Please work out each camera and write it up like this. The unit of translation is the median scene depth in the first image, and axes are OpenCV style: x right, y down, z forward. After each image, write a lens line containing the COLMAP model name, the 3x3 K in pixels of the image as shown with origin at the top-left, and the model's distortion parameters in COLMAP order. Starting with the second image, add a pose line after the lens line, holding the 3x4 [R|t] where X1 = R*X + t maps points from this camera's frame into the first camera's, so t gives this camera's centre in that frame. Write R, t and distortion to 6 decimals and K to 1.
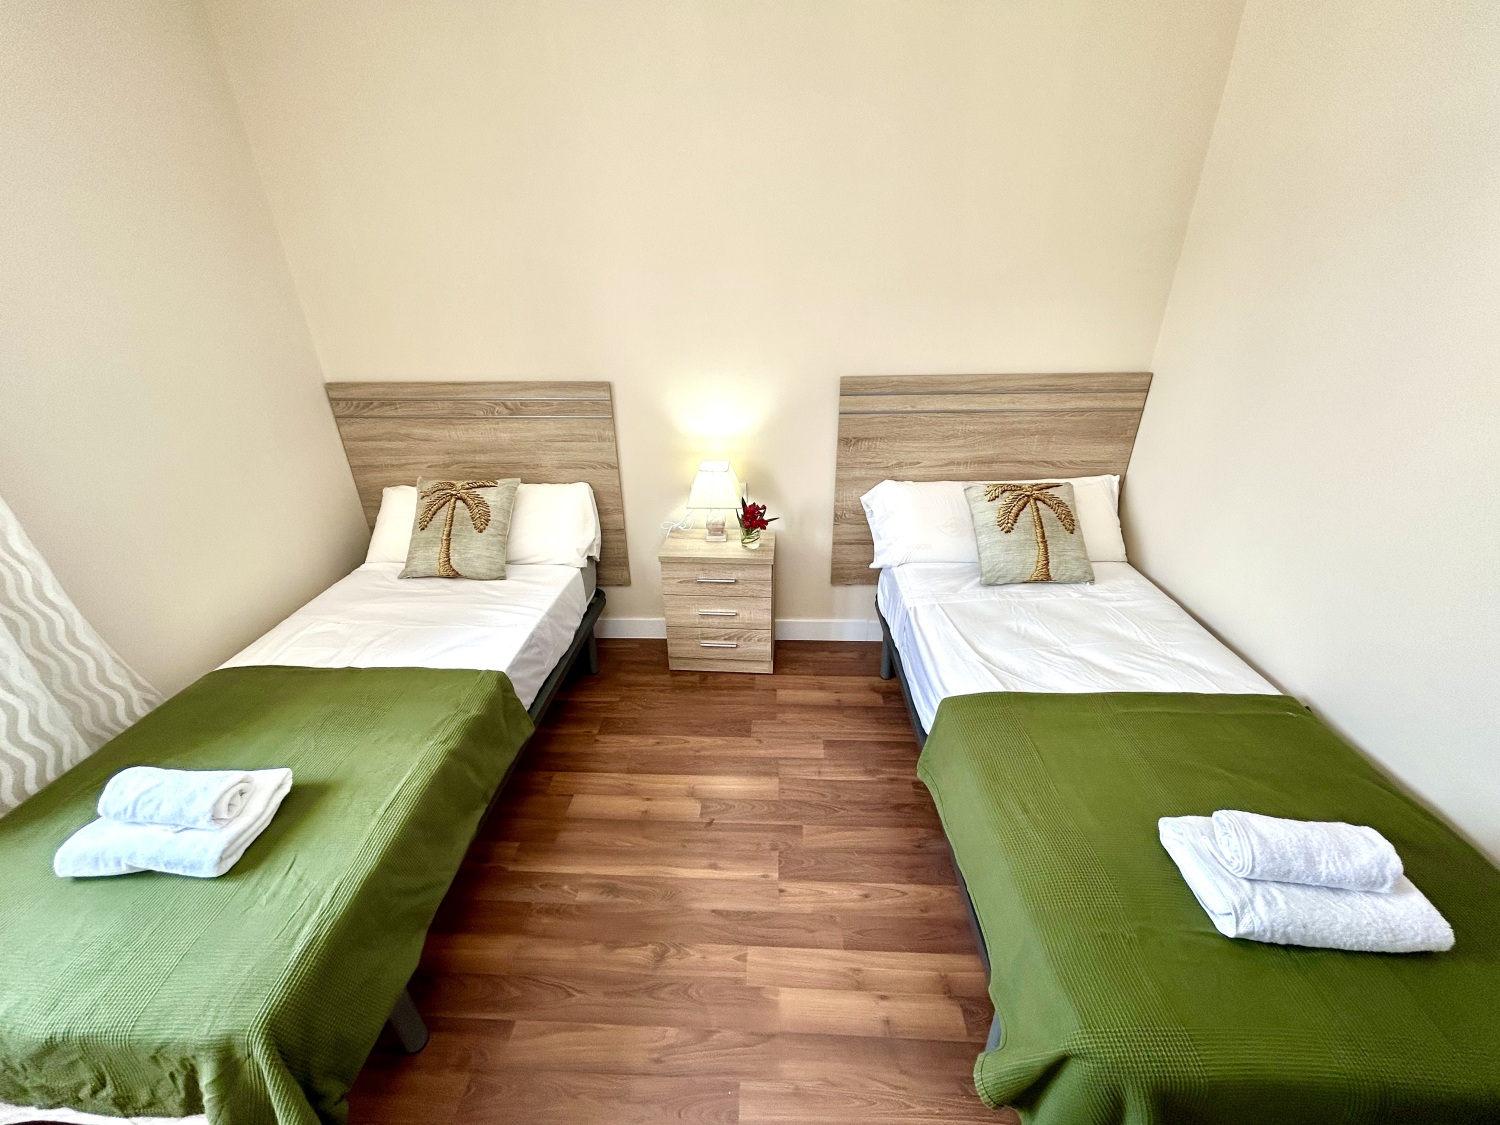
lens RADIAL K [[601.2, 0, 752.6], [0, 601.2, 558.3], [0, 0, 1]] dist [-0.003567, 0.002431]
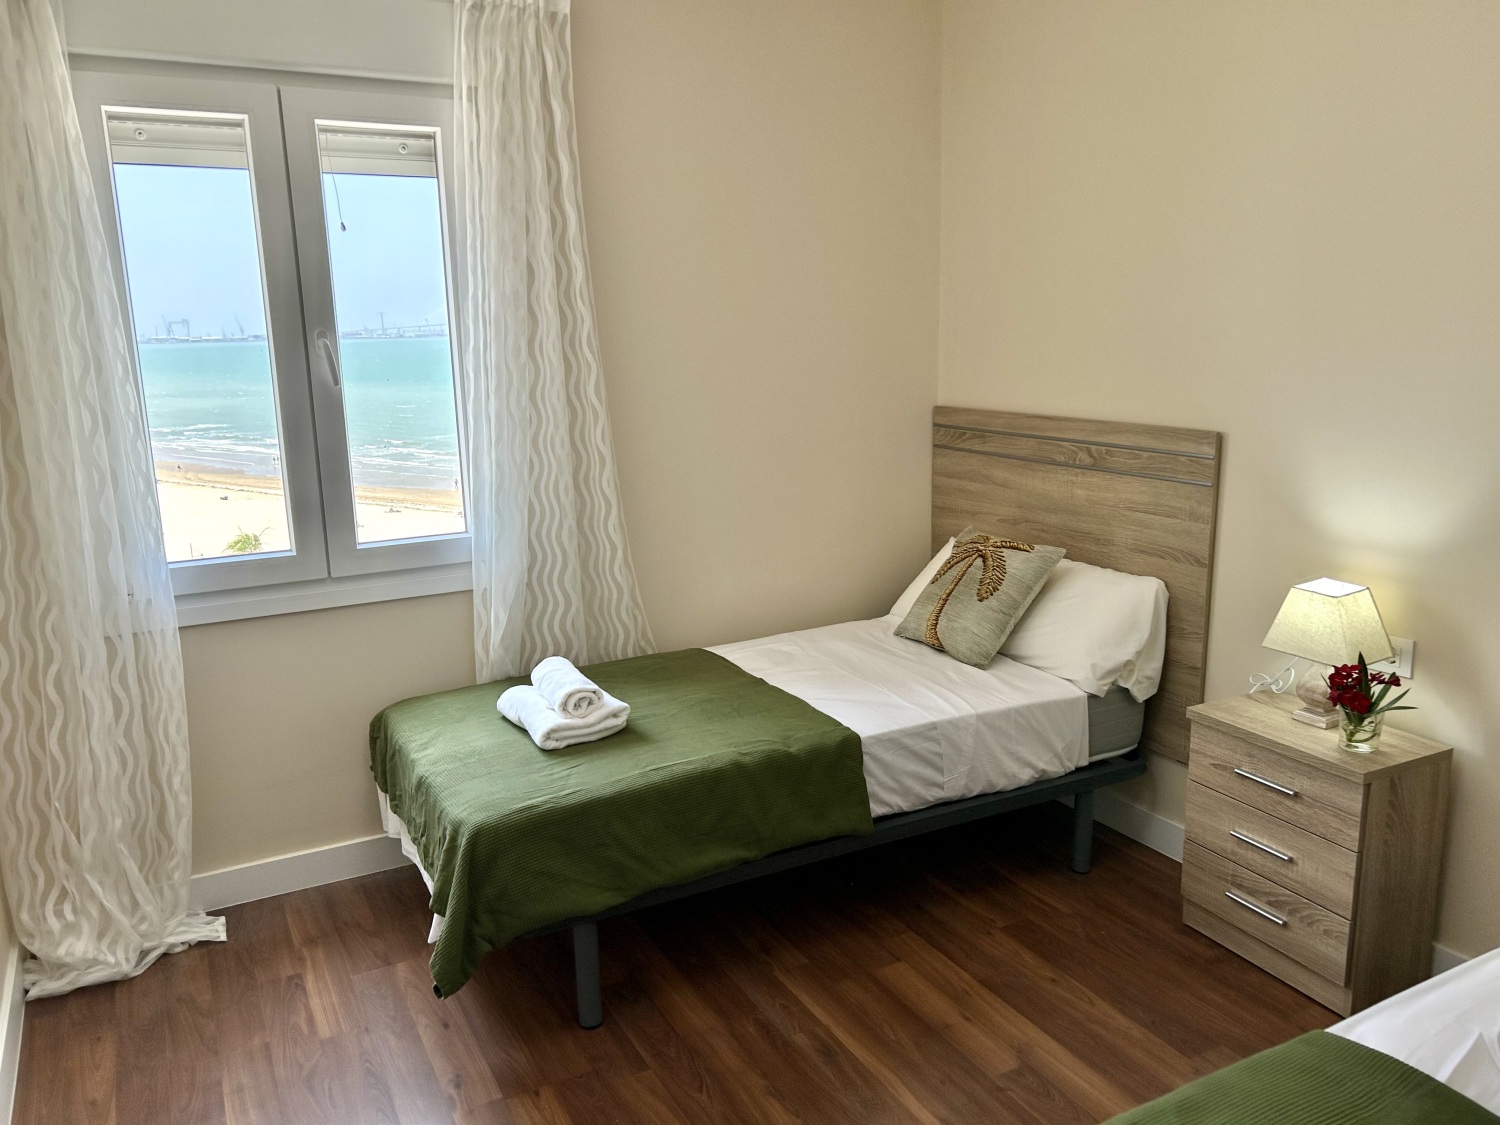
lens RADIAL K [[1124.2, 0, 763.2], [0, 1124.2, 570.1], [0, 0, 1]] dist [0.054180, -0.060076]
pose [[0.521890, 0.187247, -0.832207, 0.543219], [-0.359342, 0.933079, -0.015407, 0.038132], [0.773630, 0.307088, 0.554250, -0.002241]]
